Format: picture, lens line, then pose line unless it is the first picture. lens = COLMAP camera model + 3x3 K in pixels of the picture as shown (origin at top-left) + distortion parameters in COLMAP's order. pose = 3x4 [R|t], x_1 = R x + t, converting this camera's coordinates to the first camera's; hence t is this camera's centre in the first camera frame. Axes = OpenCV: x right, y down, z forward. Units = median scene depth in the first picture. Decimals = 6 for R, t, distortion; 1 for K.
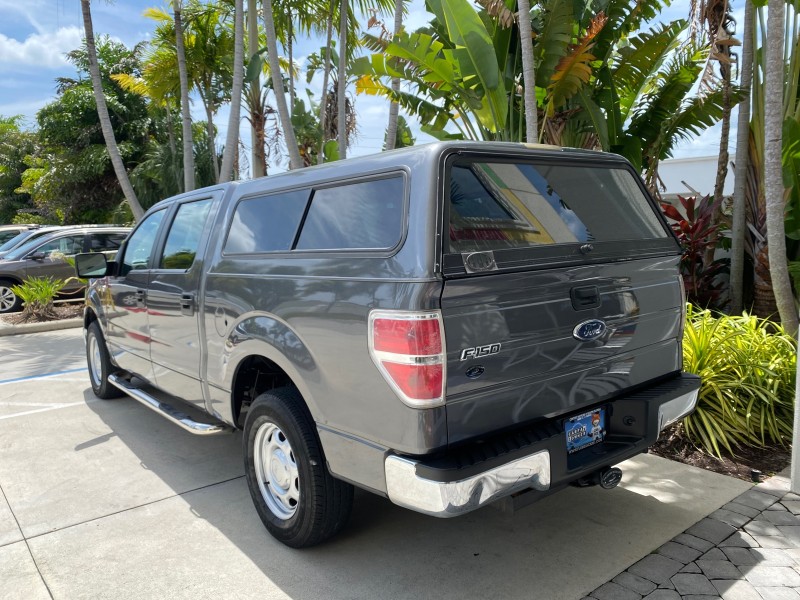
lens RADIAL K [[620.6, 0, 397.7], [0, 620.6, 298.2], [0, 0, 1]] dist [0.015037, -0.012665]
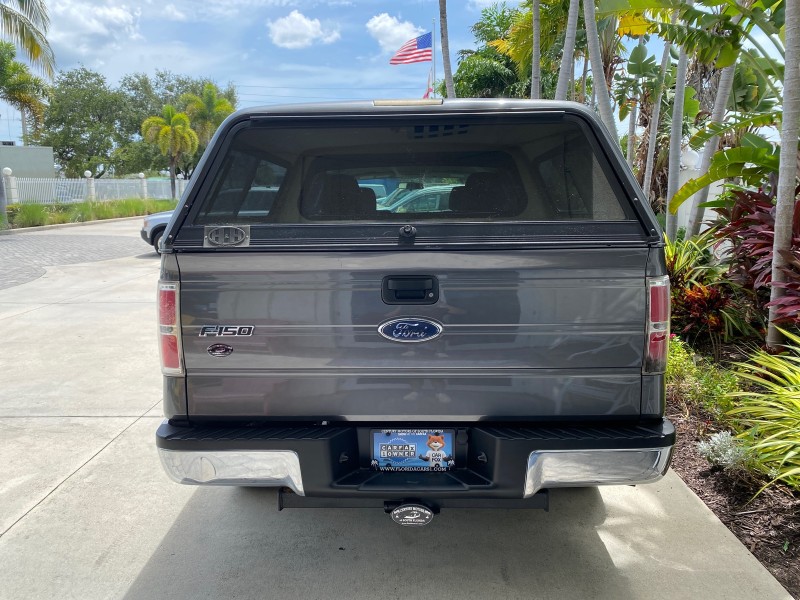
lens RADIAL K [[620.6, 0, 395.8], [0, 620.6, 298.6], [0, 0, 1]] dist [0.015037, -0.012665]
pose [[0.763668, 0.128013, -0.632791, 0.482752], [-0.085310, 0.991559, 0.097637, -0.040754], [0.639948, -0.020579, 0.768142, 0.220976]]
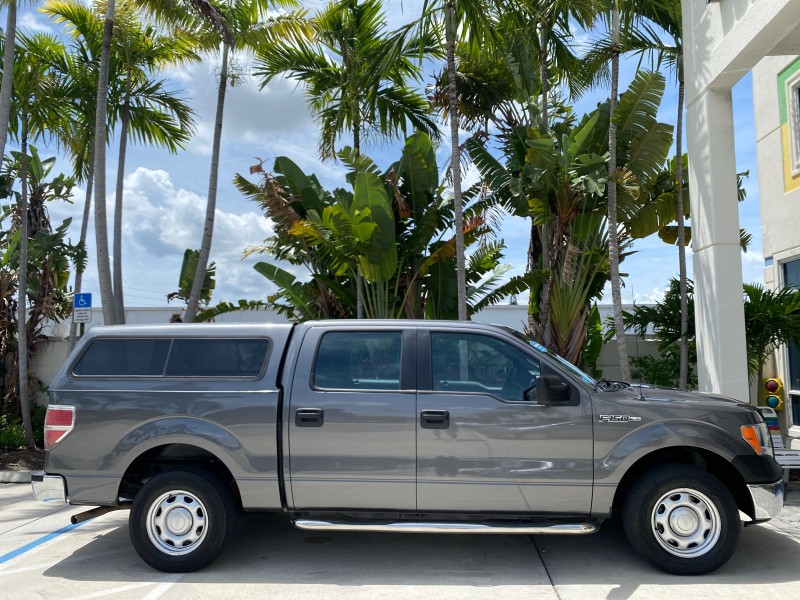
lens RADIAL K [[620.6, 0, 396.7], [0, 620.6, 295.5], [0, 0, 1]] dist [0.015037, -0.012665]
pose [[0.683377, 0.086665, 0.724903, -1.204054], [0.081490, 0.977670, -0.193705, -0.000977], [-0.725503, 0.191446, 0.661055, 0.266050]]
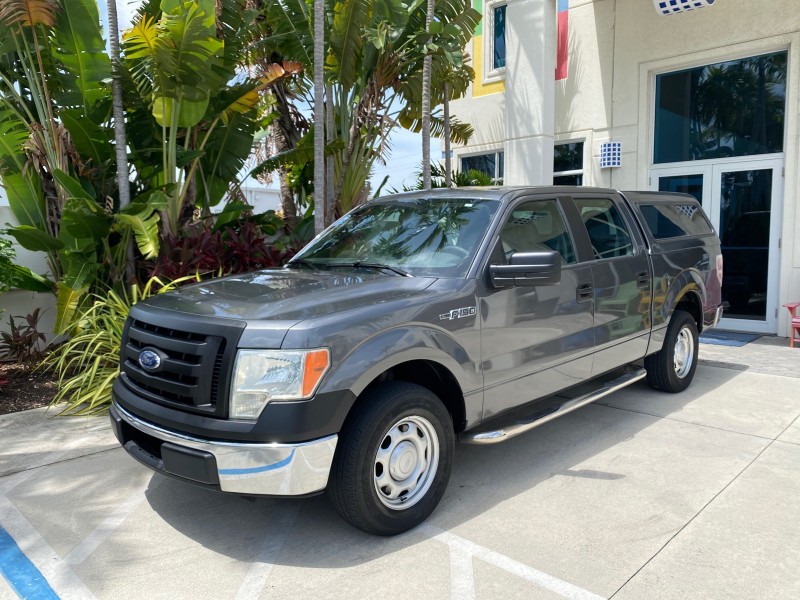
lens RADIAL K [[620.6, 0, 397.9], [0, 620.6, 297.2], [0, 0, 1]] dist [0.015037, -0.012665]
pose [[-0.122457, -0.075419, 0.989604, -1.324023], [0.129497, 0.987370, 0.091273, -0.117591], [-0.983989, 0.139328, -0.111144, 1.388194]]
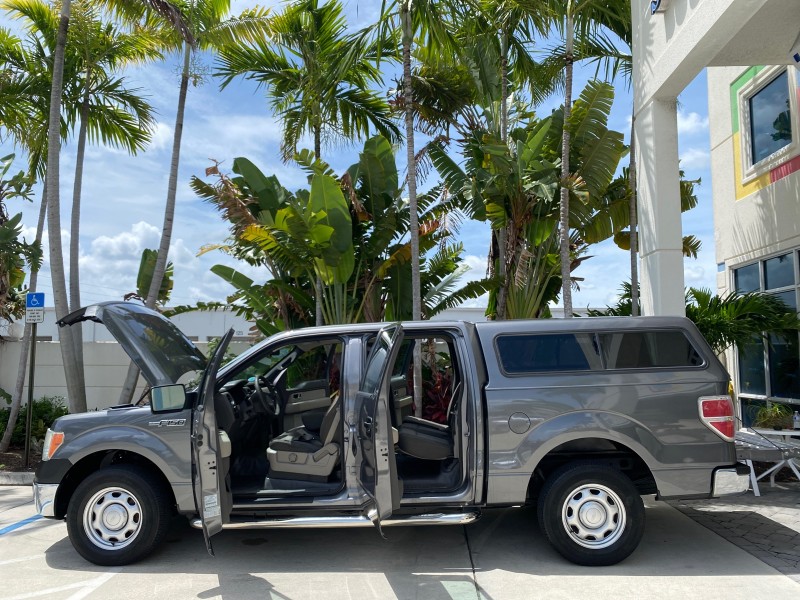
lens RADIAL K [[620.6, 0, 398.8], [0, 620.6, 296.6], [0, 0, 1]] dist [0.015037, -0.012665]
pose [[0.659547, 0.091862, 0.746029, -1.154505], [0.080036, 0.978279, -0.191217, 0.003797], [-0.747390, 0.185826, 0.637869, 0.196345]]
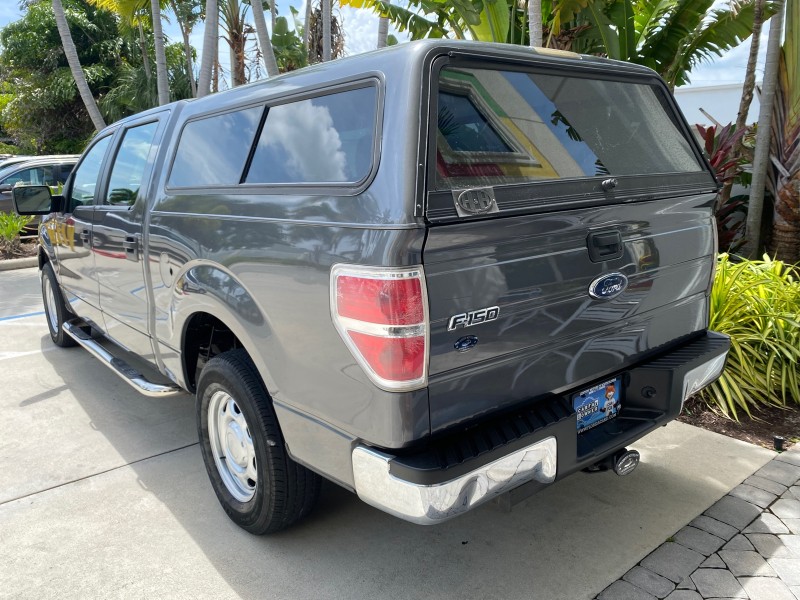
lens RADIAL K [[620.6, 0, 398.3], [0, 620.6, 298.1], [0, 0, 1]] dist [0.015037, -0.012665]
pose [[0.999923, 0.003559, 0.011864, 0.014868], [-0.004773, 0.994573, 0.103929, -0.009957], [-0.011430, -0.103978, 0.994514, 0.116464]]
